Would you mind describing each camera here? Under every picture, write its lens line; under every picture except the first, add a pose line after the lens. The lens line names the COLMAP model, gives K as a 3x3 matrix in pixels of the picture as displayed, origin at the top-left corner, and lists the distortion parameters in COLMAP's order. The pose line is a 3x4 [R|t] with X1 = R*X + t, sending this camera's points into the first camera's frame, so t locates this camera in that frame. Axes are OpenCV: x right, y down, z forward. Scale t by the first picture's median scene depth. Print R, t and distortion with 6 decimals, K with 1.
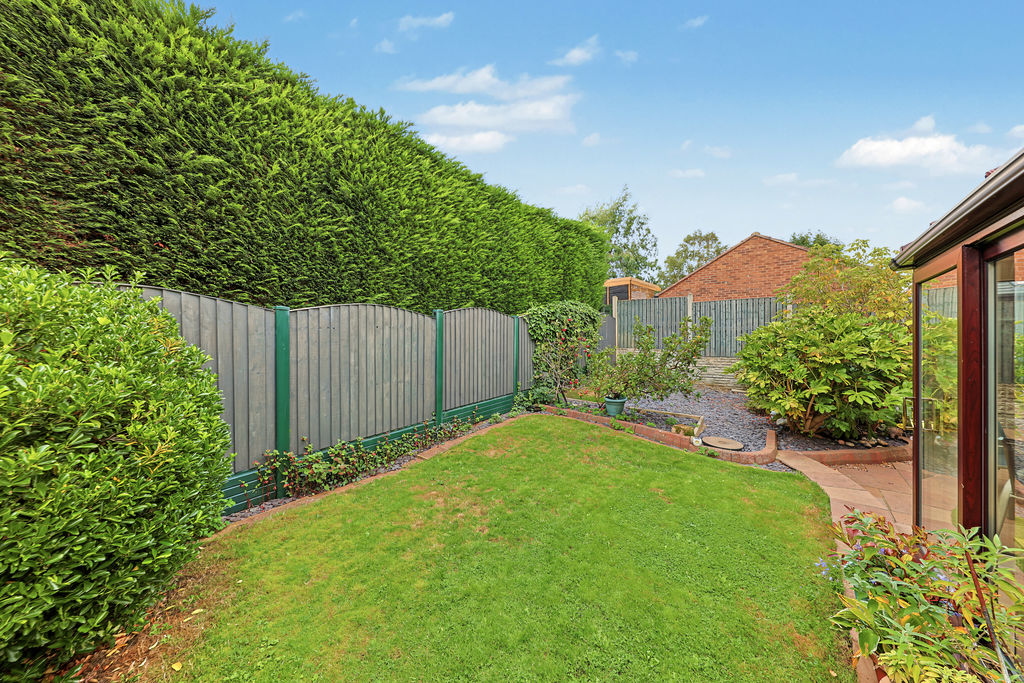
lens RADIAL K [[348.2, 0, 514.2], [0, 348.2, 343.7], [0, 0, 1]] dist [0.002215, 0.000078]
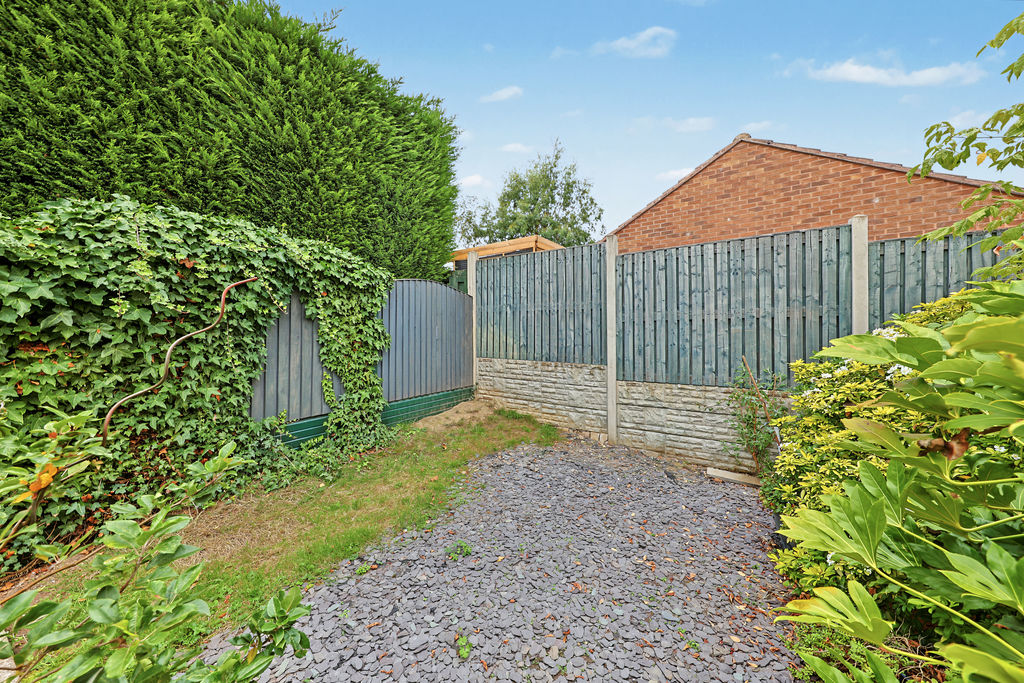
lens RADIAL K [[348.2, 0, 511.9], [0, 348.2, 333.6], [0, 0, 1]] dist [0.002215, 0.000078]
pose [[0.996821, 0.002503, 0.079635, 0.308495], [-0.000400, 0.999651, -0.026417, -0.008766], [-0.079673, 0.026302, 0.996474, 0.515327]]
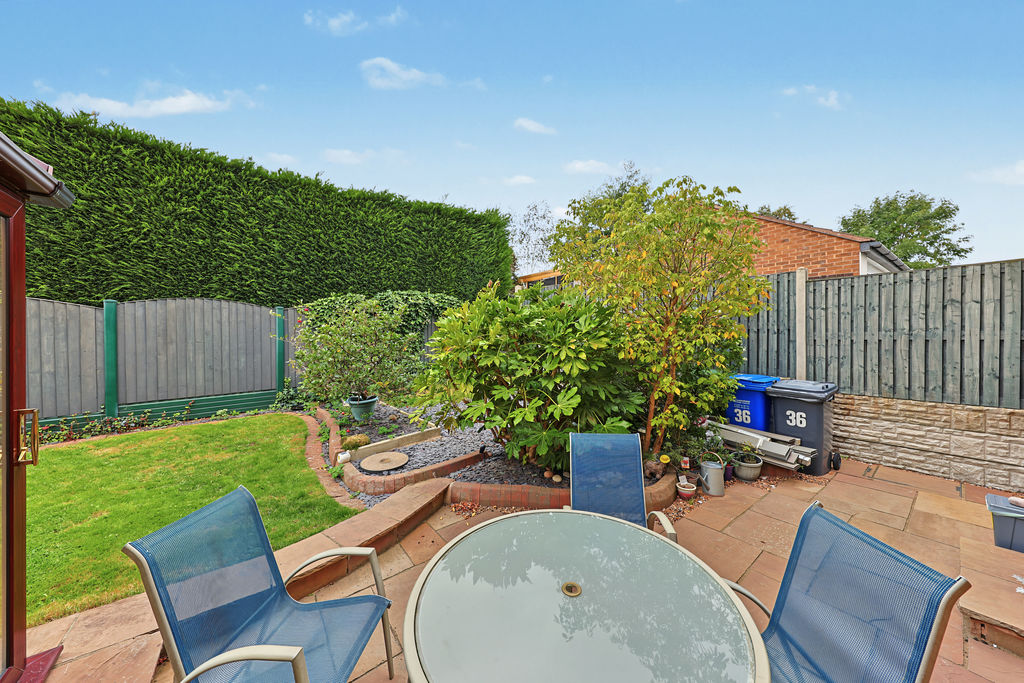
lens RADIAL K [[348.2, 0, 511.2], [0, 348.2, 340.0], [0, 0, 1]] dist [0.002215, 0.000078]
pose [[0.969217, 0.000428, -0.246206, 0.493152], [-0.002387, 0.999968, -0.007659, 0.008157], [0.246195, 0.008011, 0.969187, 0.146141]]
